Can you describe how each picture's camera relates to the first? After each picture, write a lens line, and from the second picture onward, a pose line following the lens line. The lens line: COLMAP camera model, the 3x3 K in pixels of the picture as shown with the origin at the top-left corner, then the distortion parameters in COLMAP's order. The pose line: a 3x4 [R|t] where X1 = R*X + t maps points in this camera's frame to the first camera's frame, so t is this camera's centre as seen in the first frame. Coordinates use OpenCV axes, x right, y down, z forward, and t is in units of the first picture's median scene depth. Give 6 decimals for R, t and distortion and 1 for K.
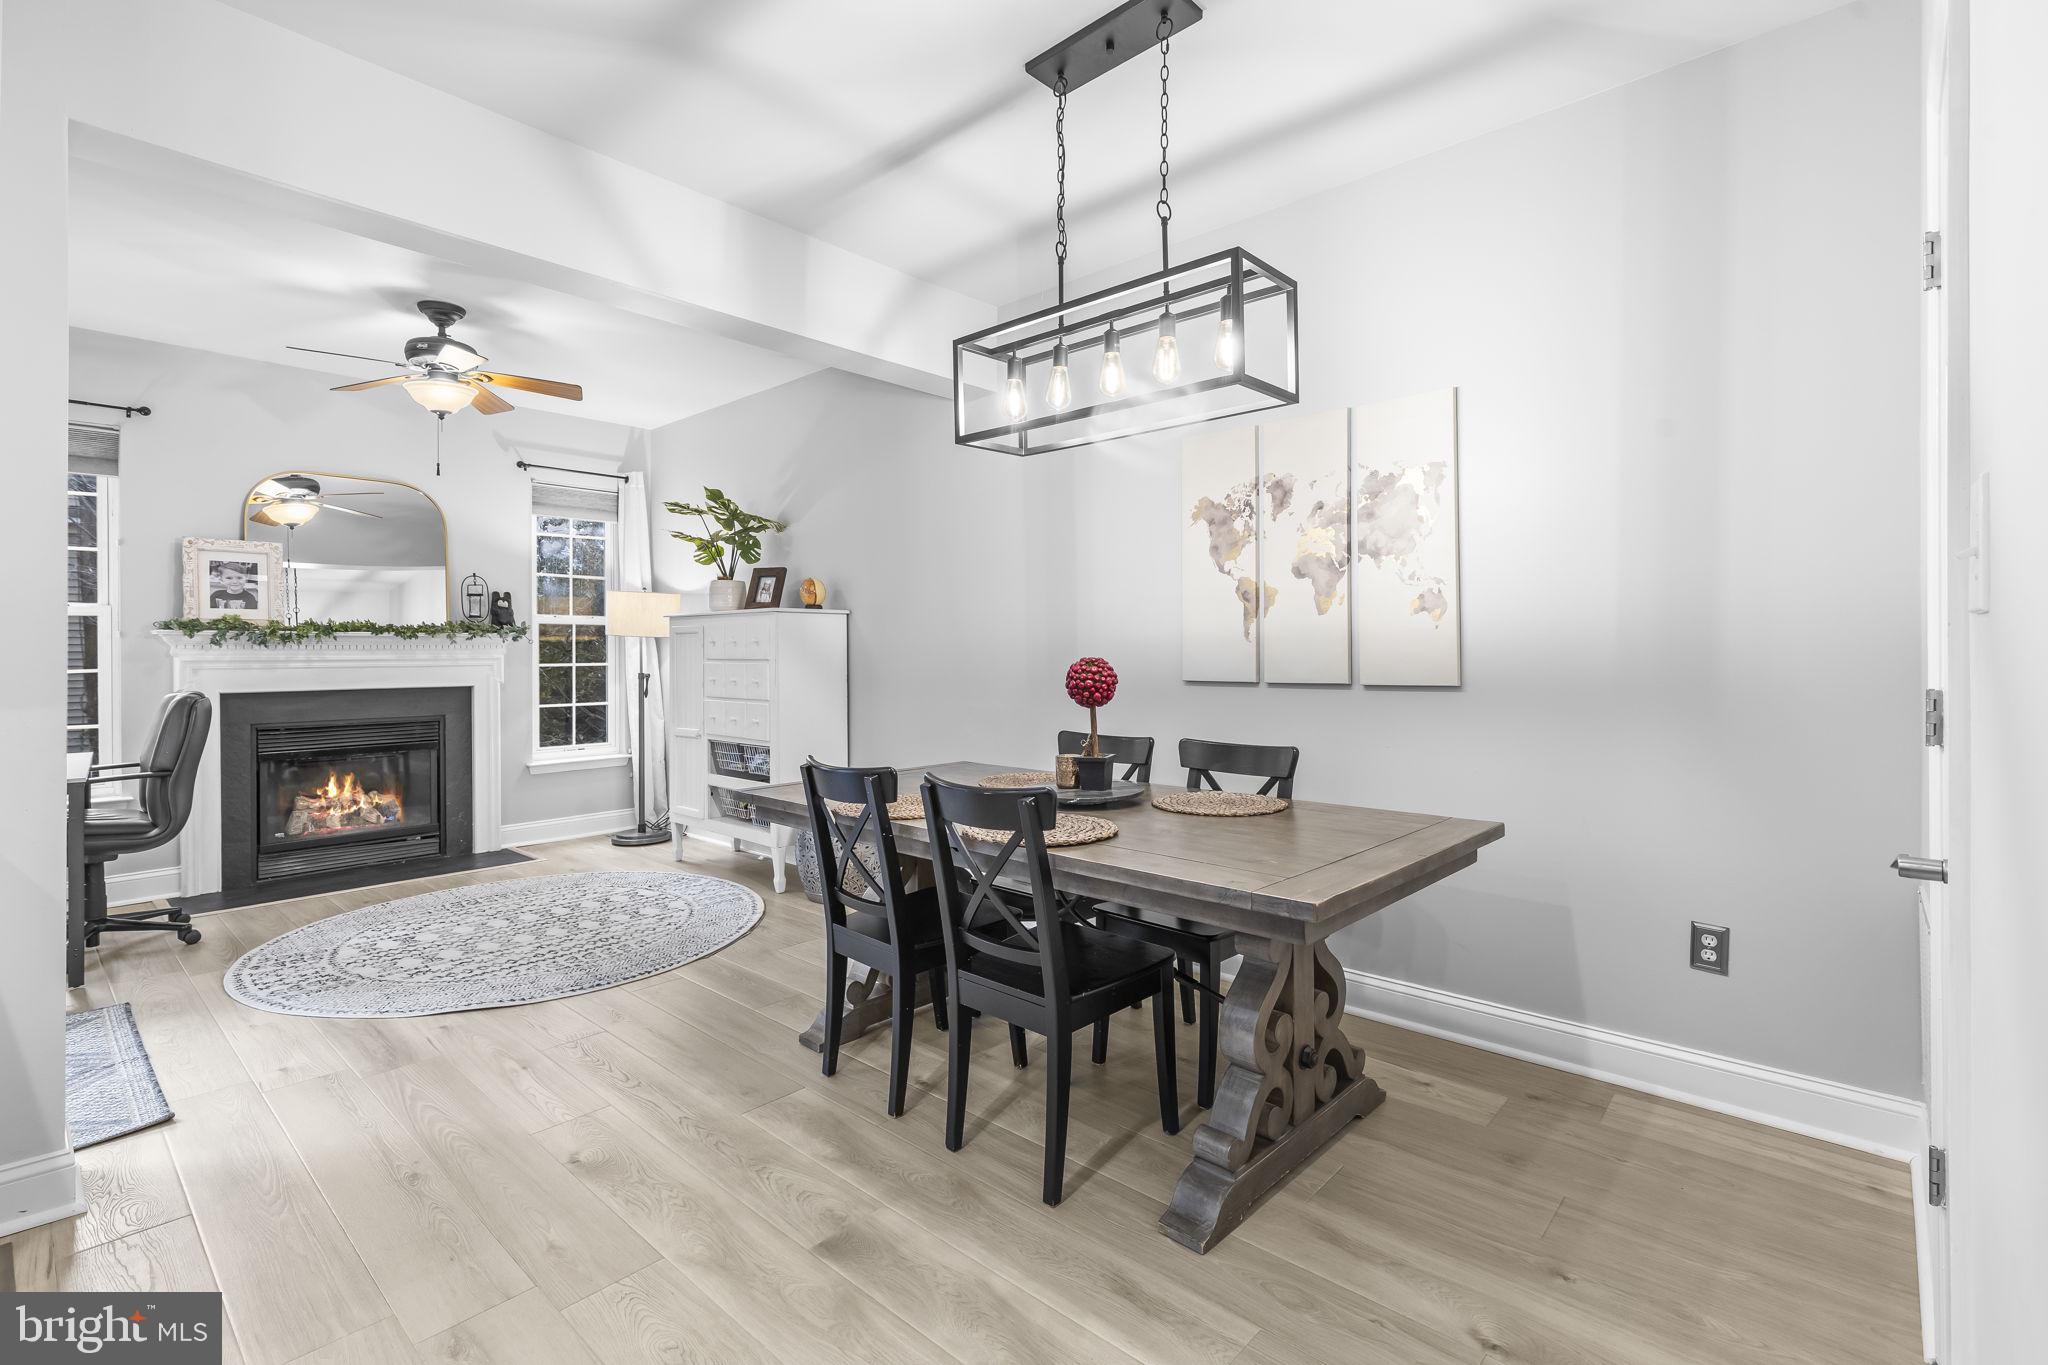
lens RADIAL K [[948.7, 0, 1021.1], [0, 948.7, 650.4], [0, 0, 1]] dist [0.003277, -0.000032]
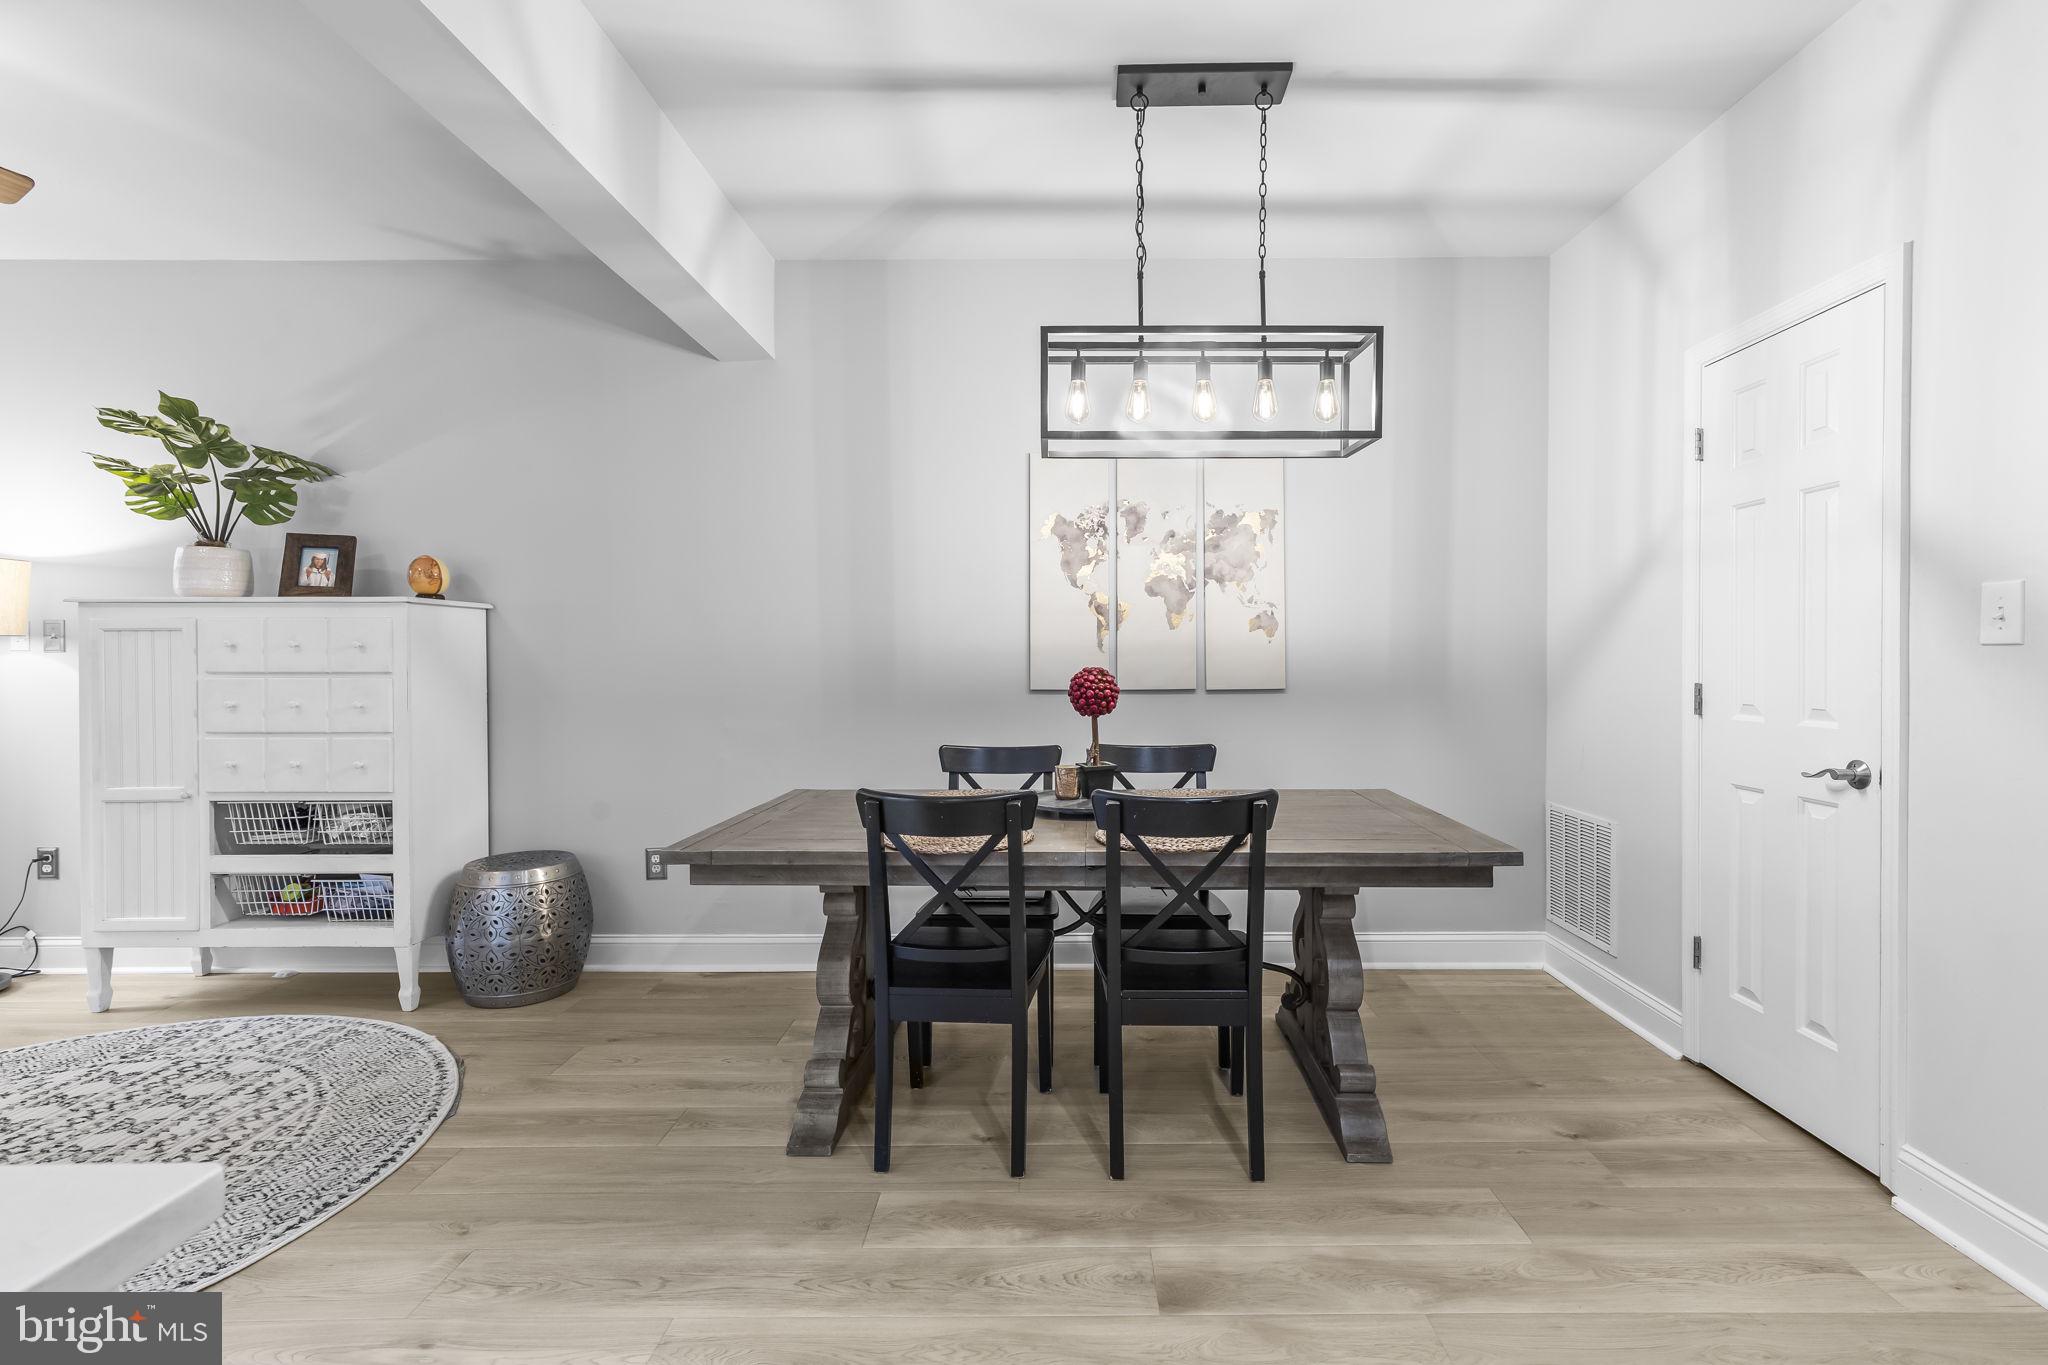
lens RADIAL K [[961.8, 0, 1070.9], [0, 961.8, 666.5], [0, 0, 1]] dist [0.010642, -0.000557]
pose [[0.727702, -0.003766, 0.685884, -0.572183], [-0.002141, 0.999968, 0.007762, -0.001378], [-0.685891, -0.007117, 0.727670, 0.238052]]
